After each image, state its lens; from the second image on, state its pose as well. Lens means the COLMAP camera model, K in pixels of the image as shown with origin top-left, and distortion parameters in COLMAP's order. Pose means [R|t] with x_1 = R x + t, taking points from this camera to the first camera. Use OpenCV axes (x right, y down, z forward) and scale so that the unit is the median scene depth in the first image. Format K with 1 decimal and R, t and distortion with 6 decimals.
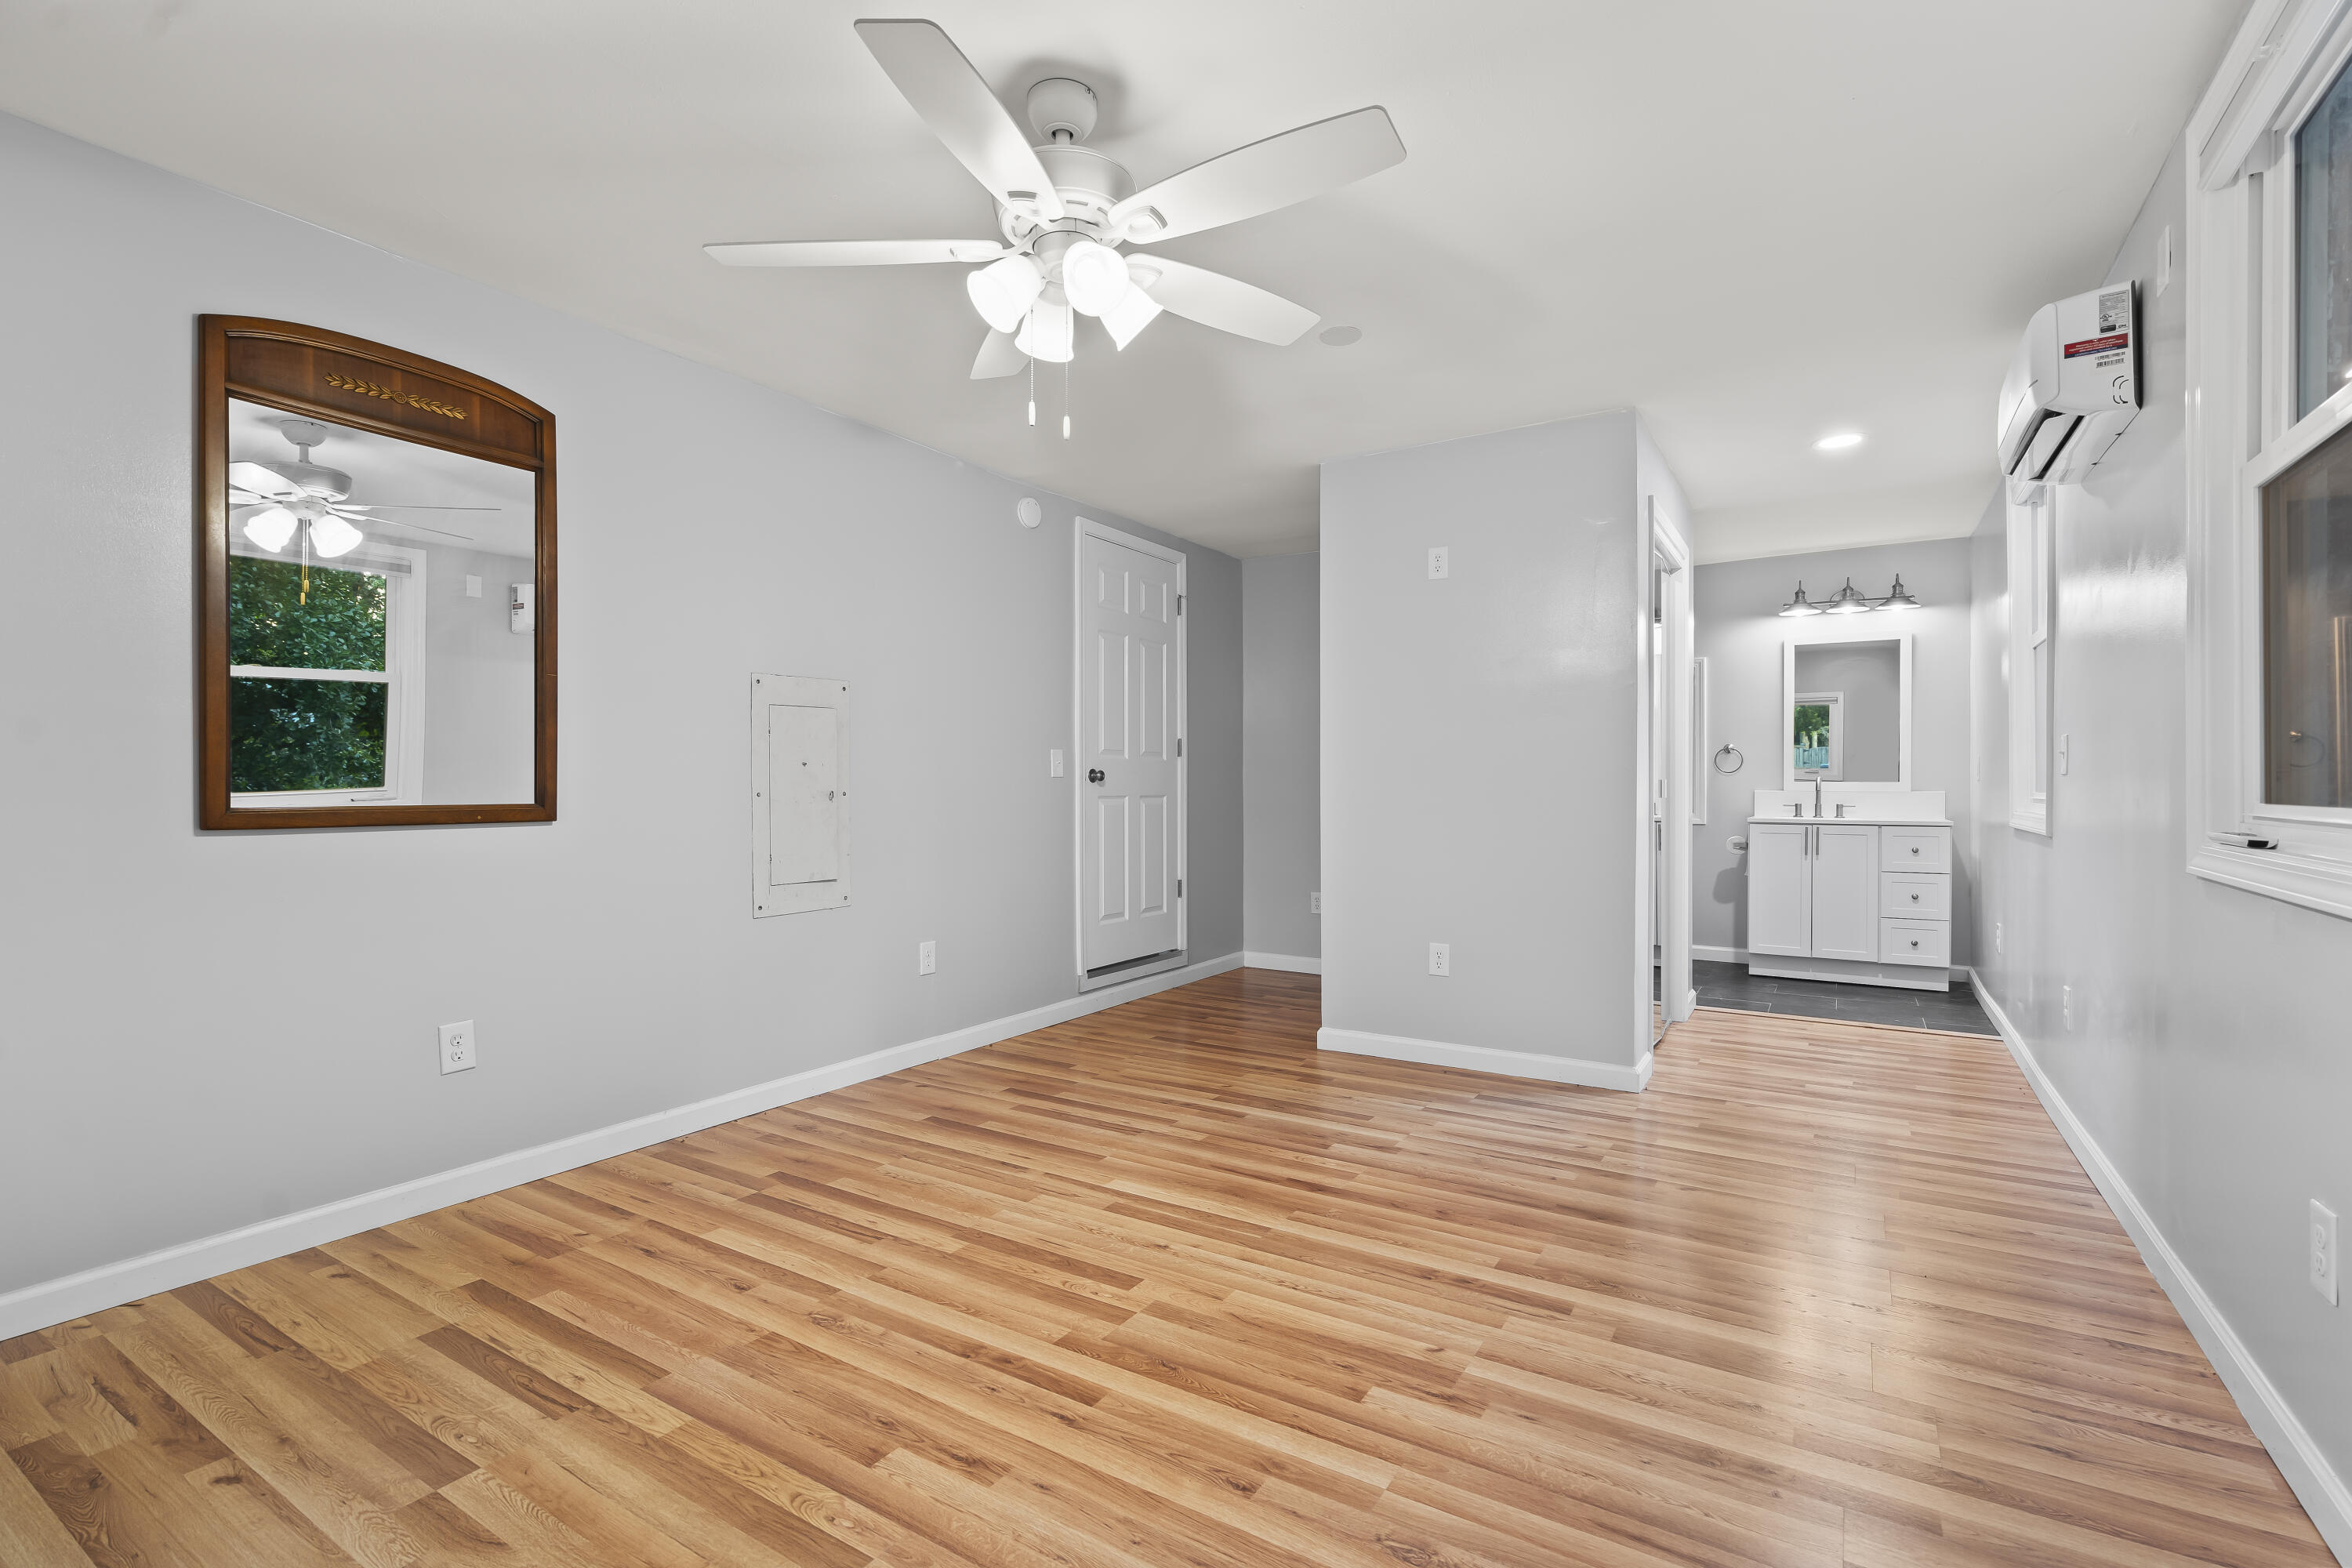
lens RADIAL K [[1073.1, 0, 1176.0], [0, 1073.1, 784.0], [0, 0, 1]] dist [0.000737, 0.000039]
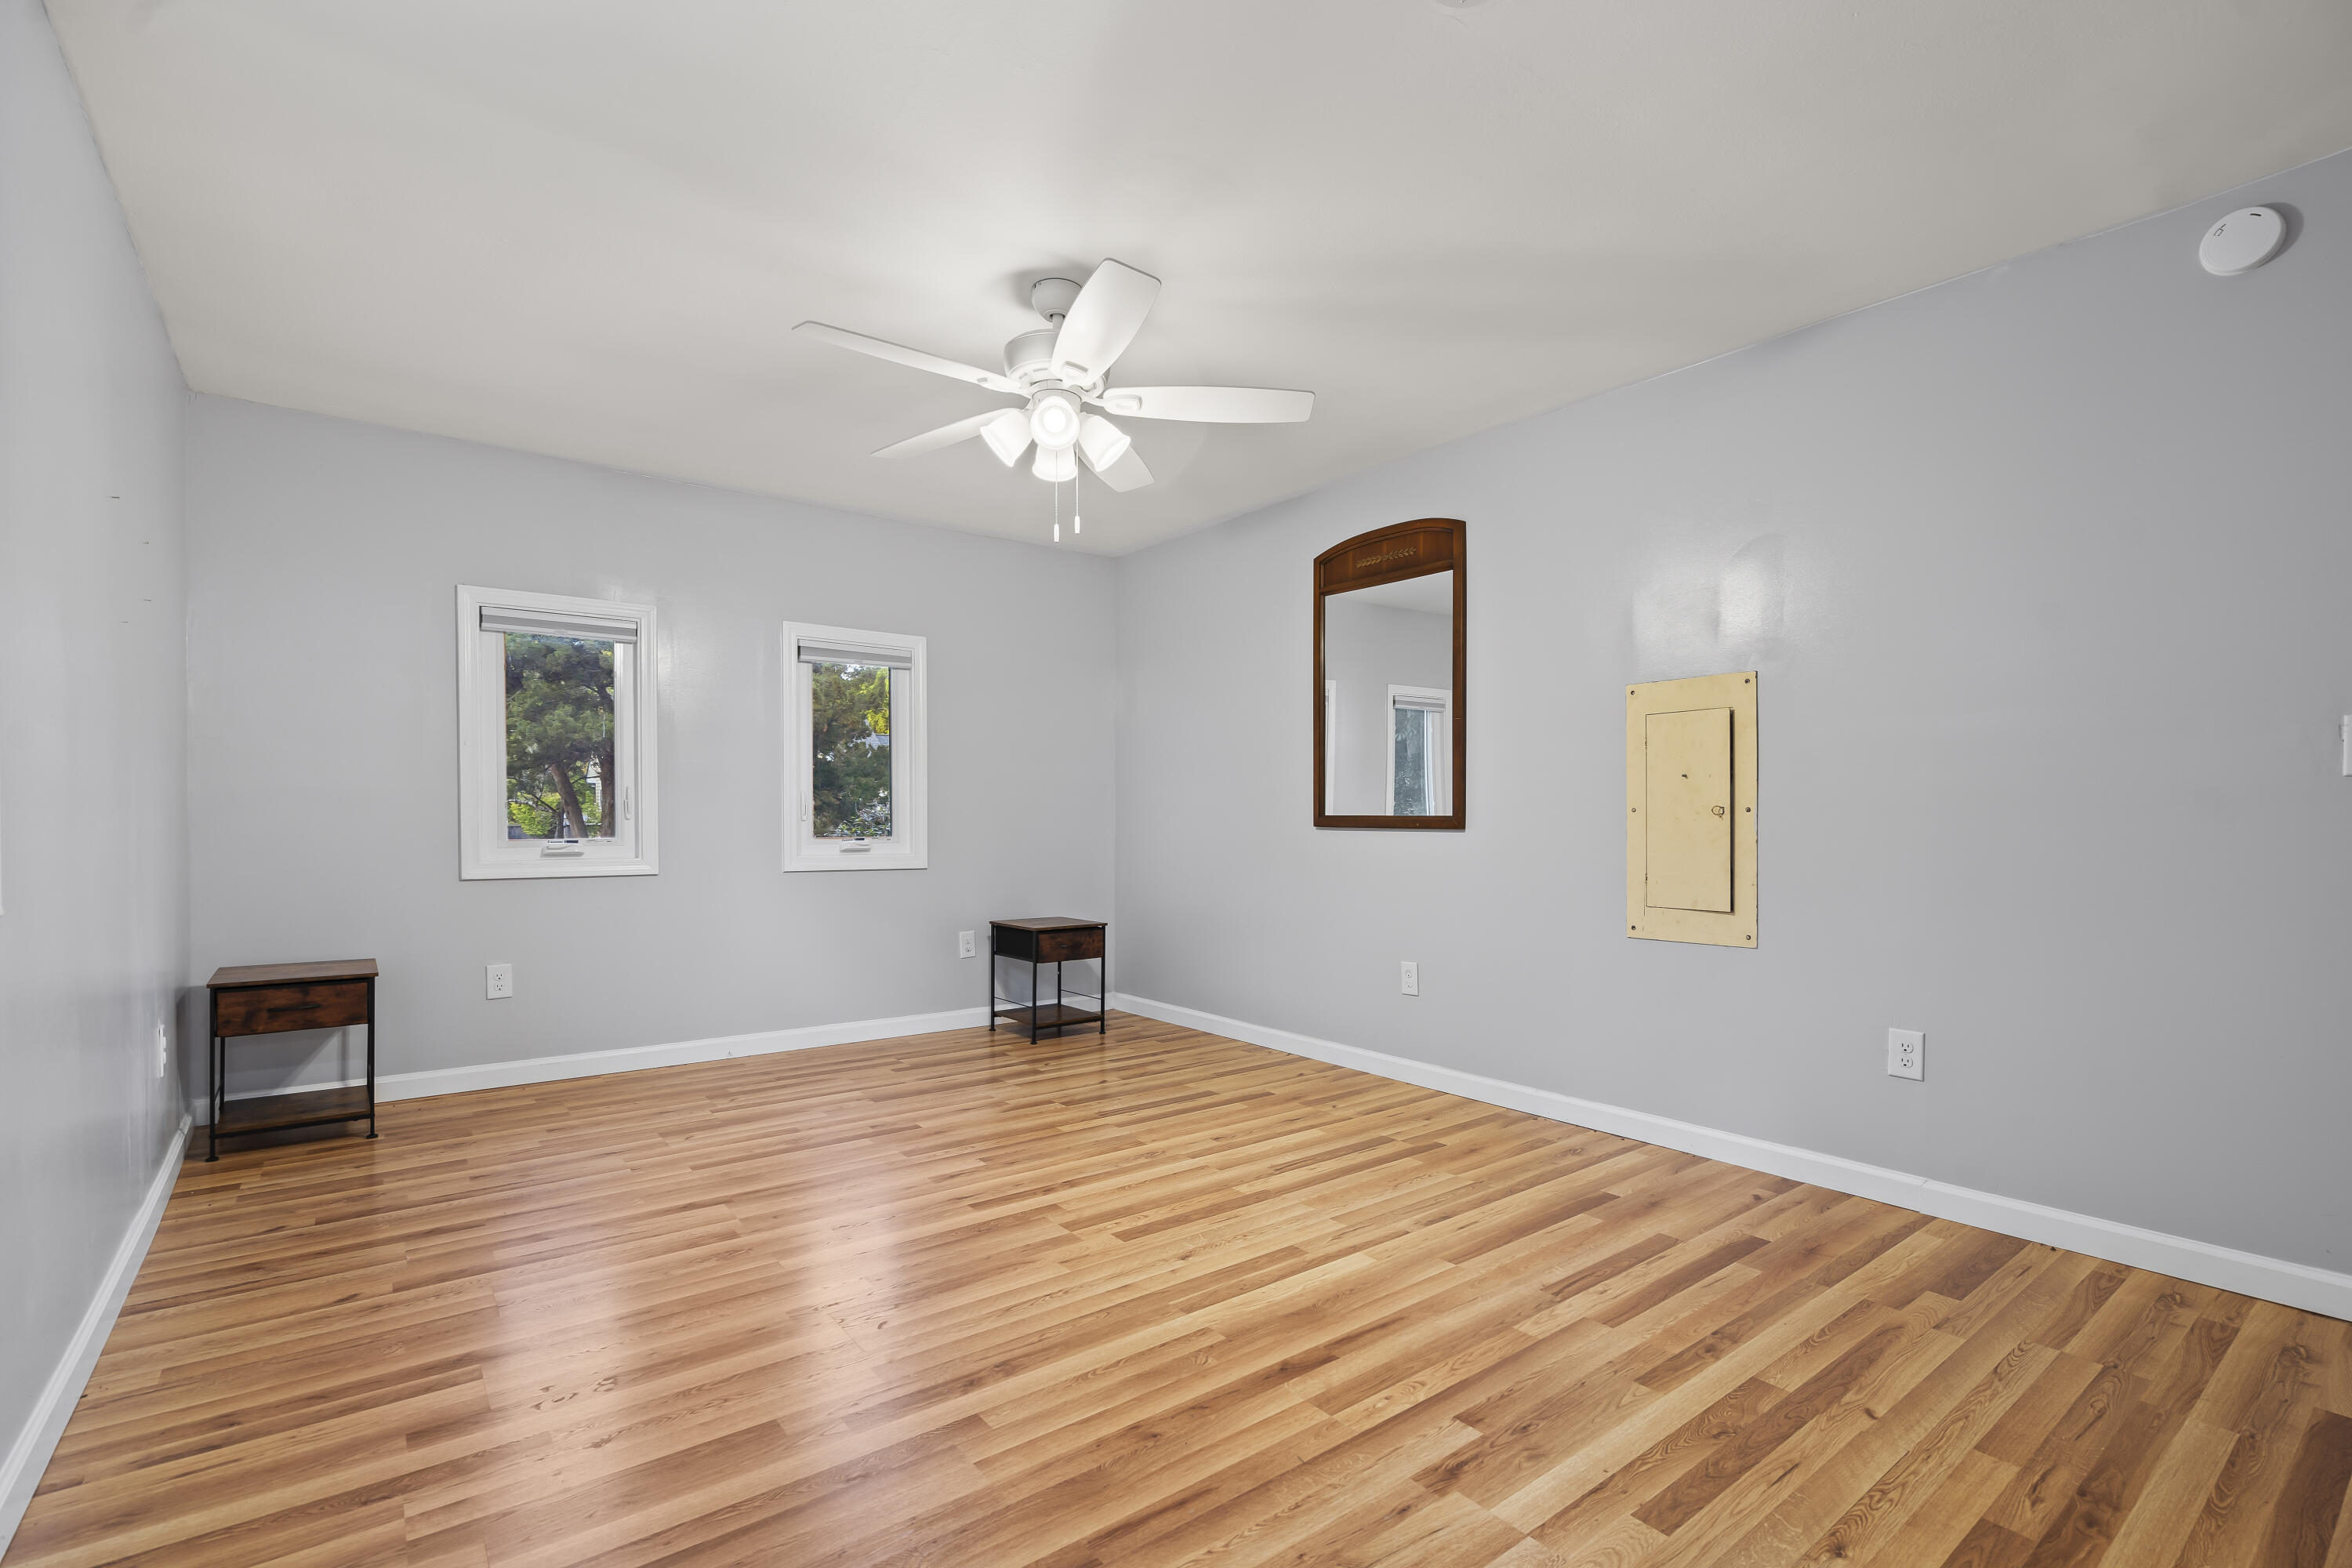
lens RADIAL K [[1063.8, 0, 1175.4], [0, 1063.8, 820.6], [0, 0, 1]] dist [-0.003319, 0.000249]
pose [[-0.339790, 0.007754, -0.940469, 0.860216], [0.002798, 0.999970, 0.007234, 0.014343], [0.940497, -0.000173, -0.339802, 1.241482]]
